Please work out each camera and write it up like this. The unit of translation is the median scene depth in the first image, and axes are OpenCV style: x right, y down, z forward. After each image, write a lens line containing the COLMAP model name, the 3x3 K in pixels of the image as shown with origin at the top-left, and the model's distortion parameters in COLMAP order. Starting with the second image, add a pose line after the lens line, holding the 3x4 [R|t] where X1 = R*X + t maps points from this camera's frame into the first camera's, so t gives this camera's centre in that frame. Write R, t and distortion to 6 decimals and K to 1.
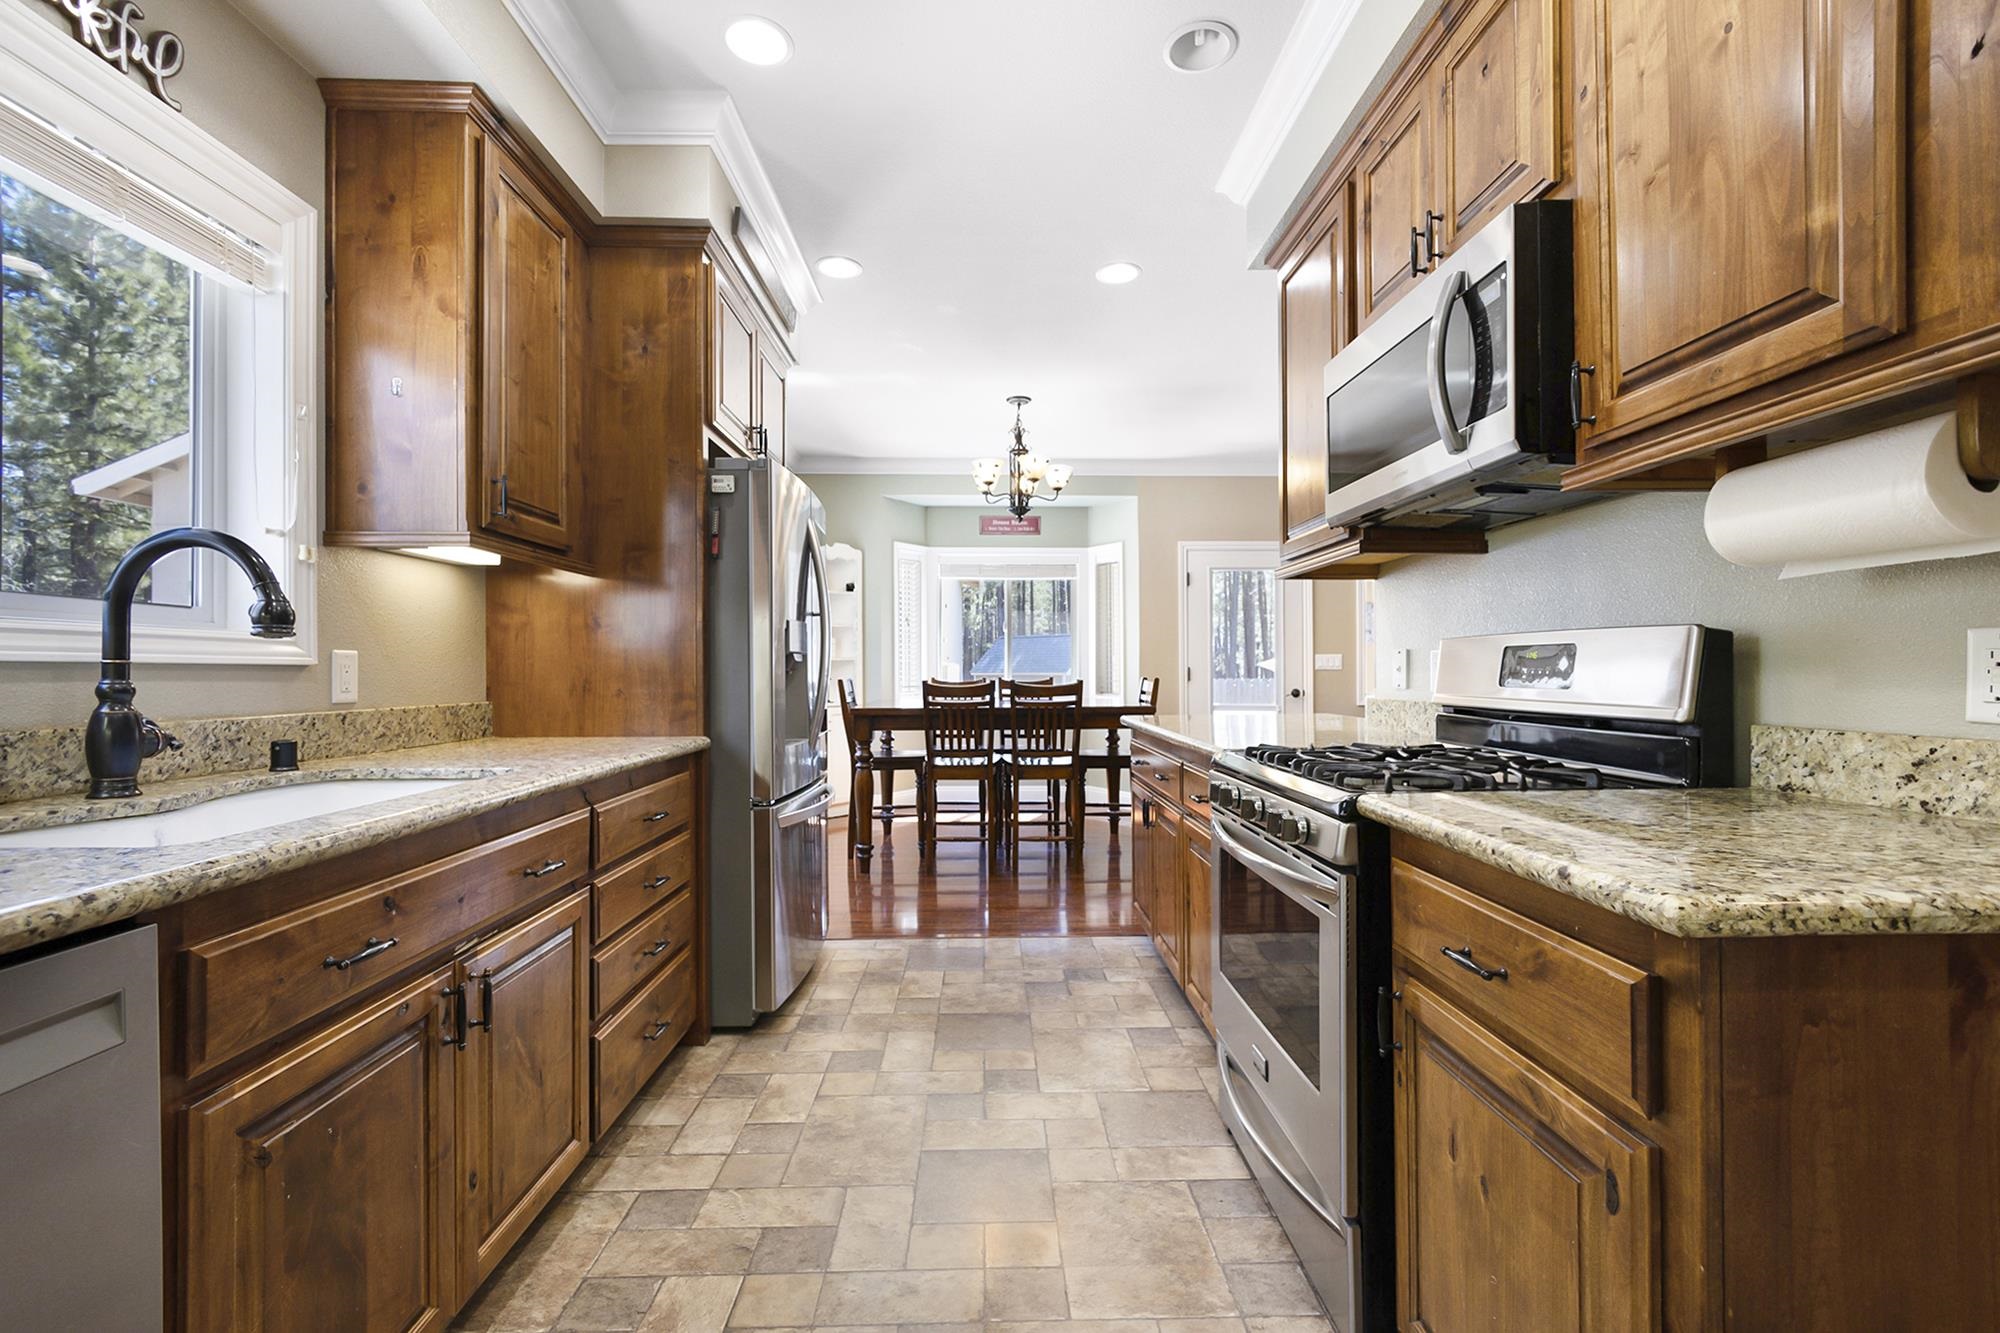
lens RADIAL K [[860.2, 0, 1000.0], [0, 860.2, 666.5], [0, 0, 1]] dist [-0.000232, -0.000076]
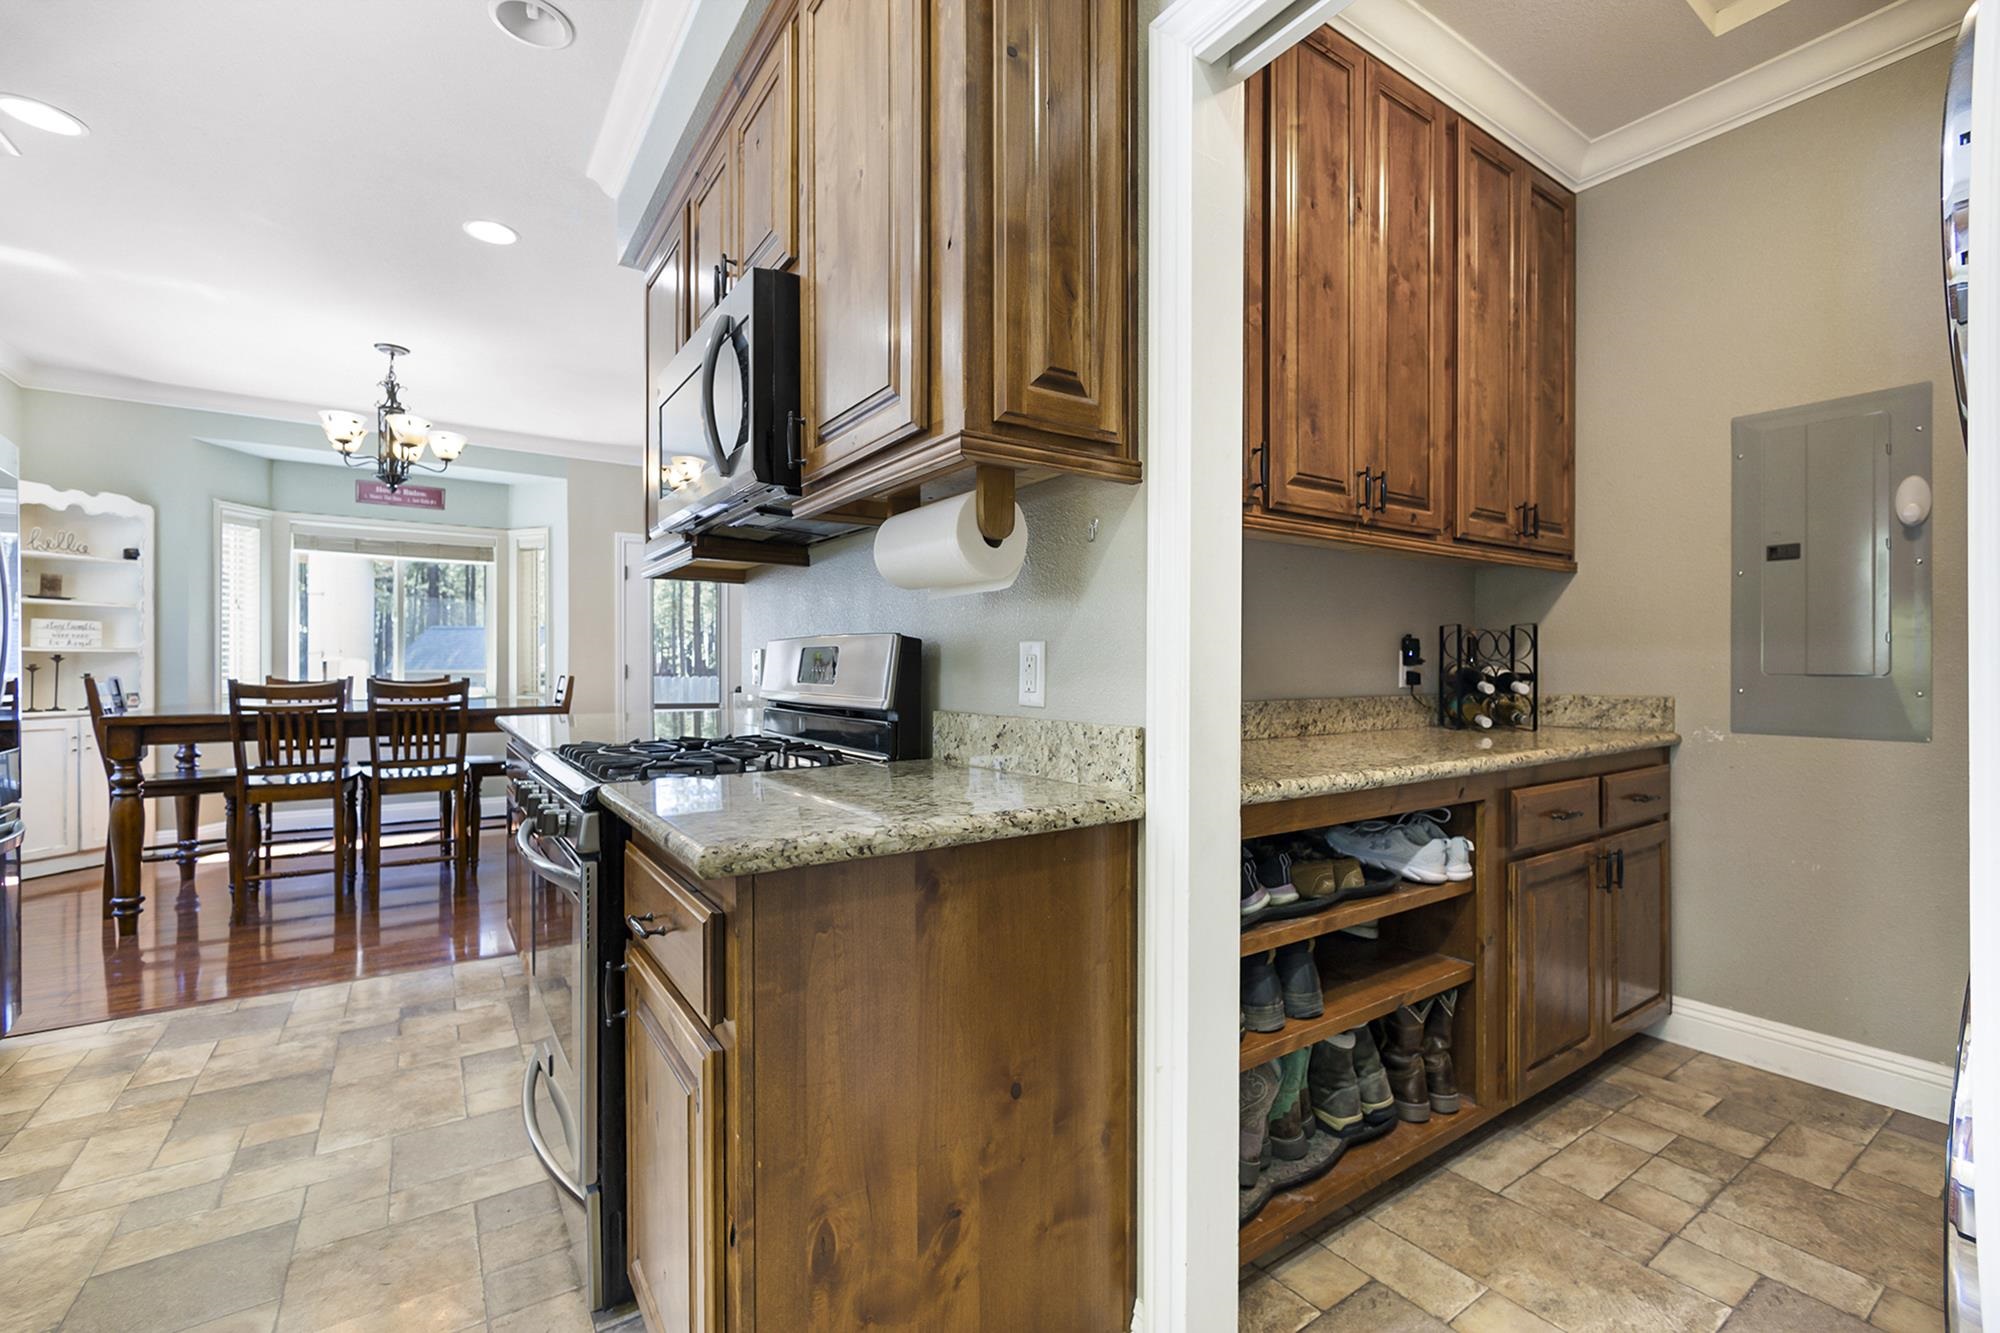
lens RADIAL K [[860.2, 0, 1000.0], [0, 860.2, 666.5], [0, 0, 1]] dist [-0.000232, -0.000076]
pose [[0.838237, 0.005404, 0.545280, 0.118635], [-0.006778, 0.999977, 0.000509, -0.000694], [-0.545264, -0.004122, 0.838254, -0.075949]]
